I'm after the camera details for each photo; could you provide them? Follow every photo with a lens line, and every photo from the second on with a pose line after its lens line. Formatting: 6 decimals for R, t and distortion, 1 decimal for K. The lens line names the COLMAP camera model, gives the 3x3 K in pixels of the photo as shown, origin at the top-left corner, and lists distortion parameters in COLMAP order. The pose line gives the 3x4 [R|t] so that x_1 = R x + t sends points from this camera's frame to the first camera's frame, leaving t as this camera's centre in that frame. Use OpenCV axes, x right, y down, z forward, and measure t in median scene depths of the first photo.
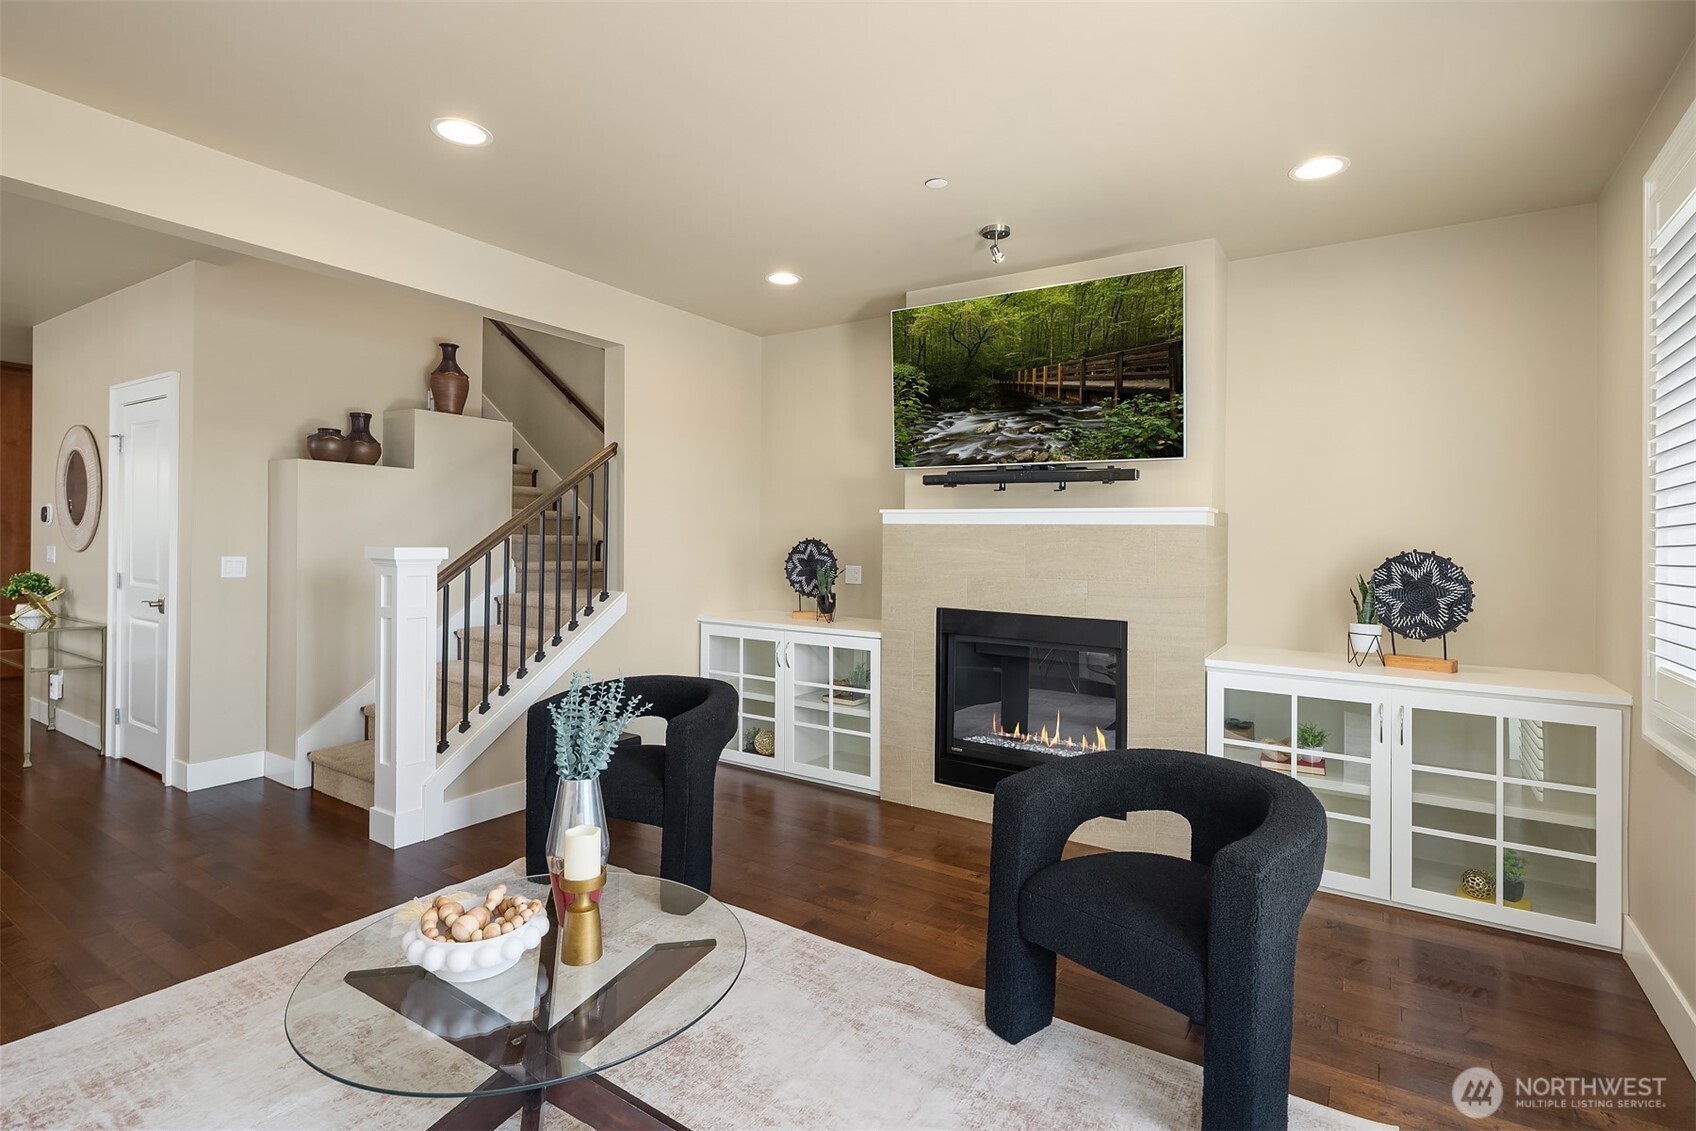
lens RADIAL K [[810.4, 0, 854.8], [0, 810.4, 560.3], [0, 0, 1]] dist [-0.008408, 0.000496]
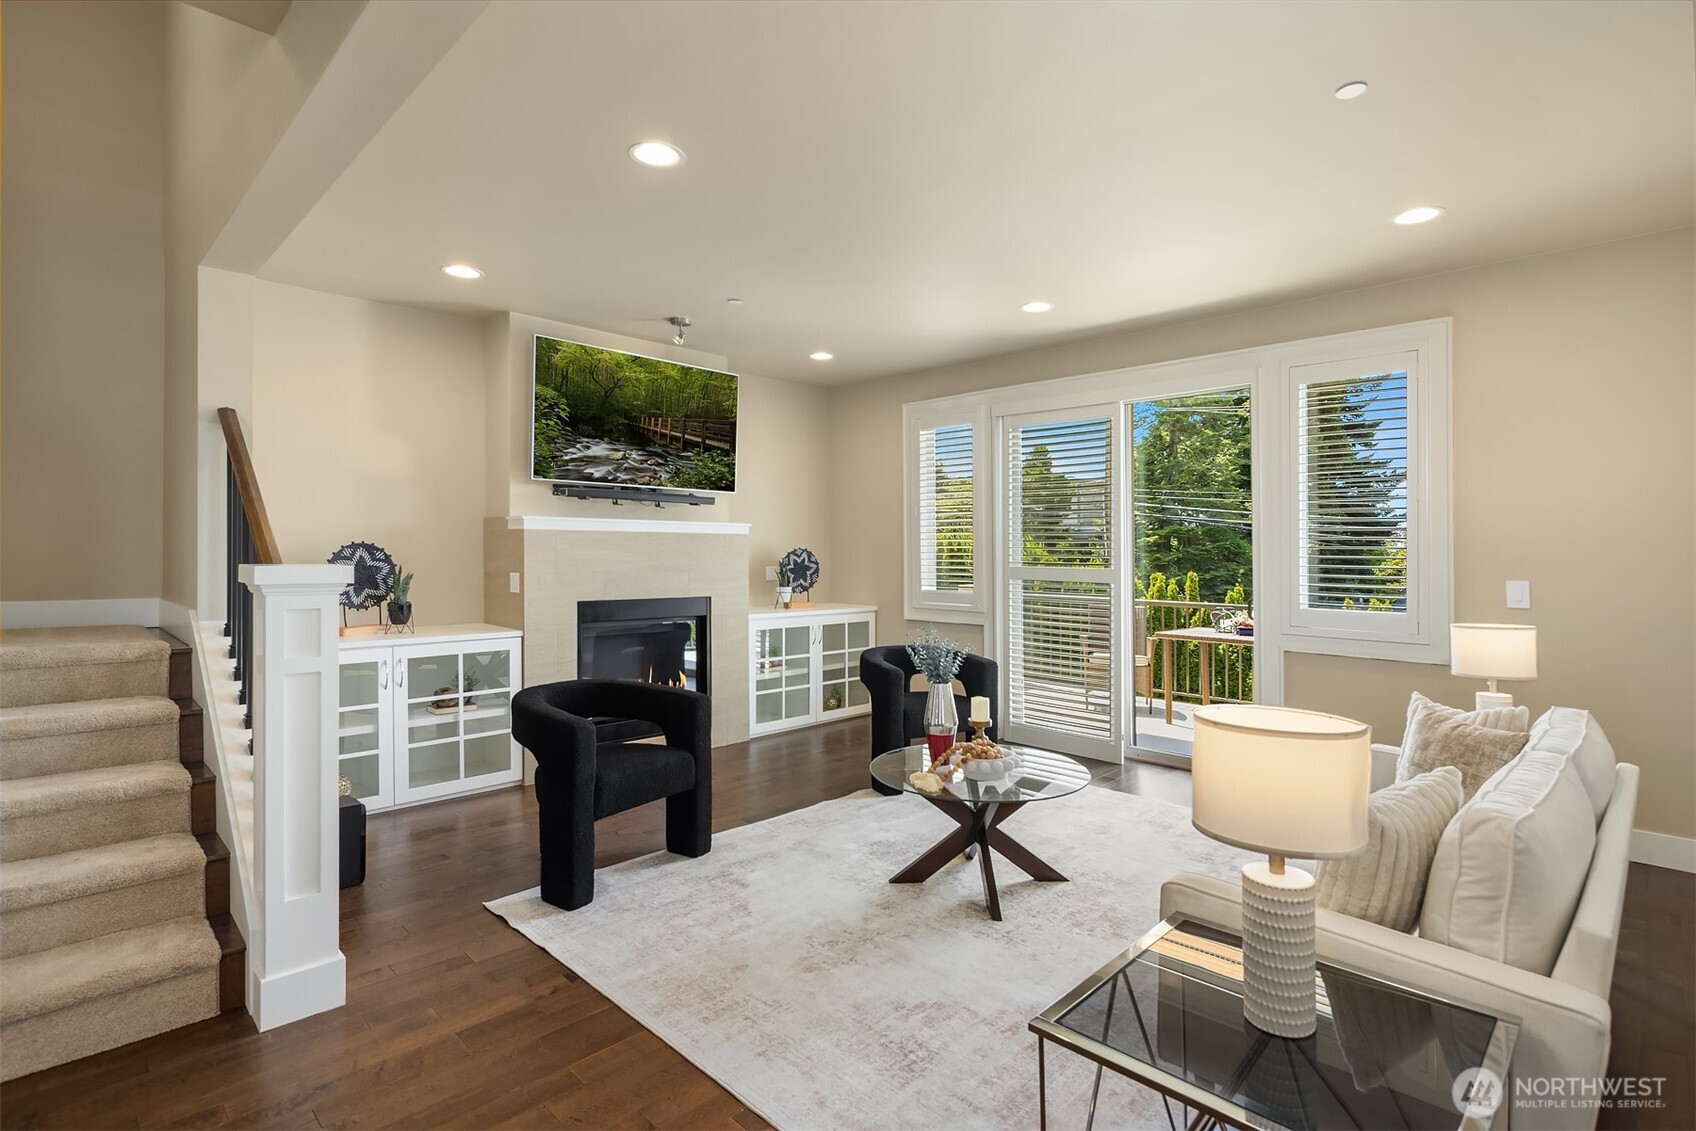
lens RADIAL K [[810.4, 0, 856.9], [0, 810.4, 553.6], [0, 0, 1]] dist [-0.008408, 0.000496]
pose [[0.204641, -0.024123, 0.978540, -1.027939], [0.014677, 0.999660, 0.021574, -0.032960], [-0.978727, 0.009947, 0.204925, 0.384388]]
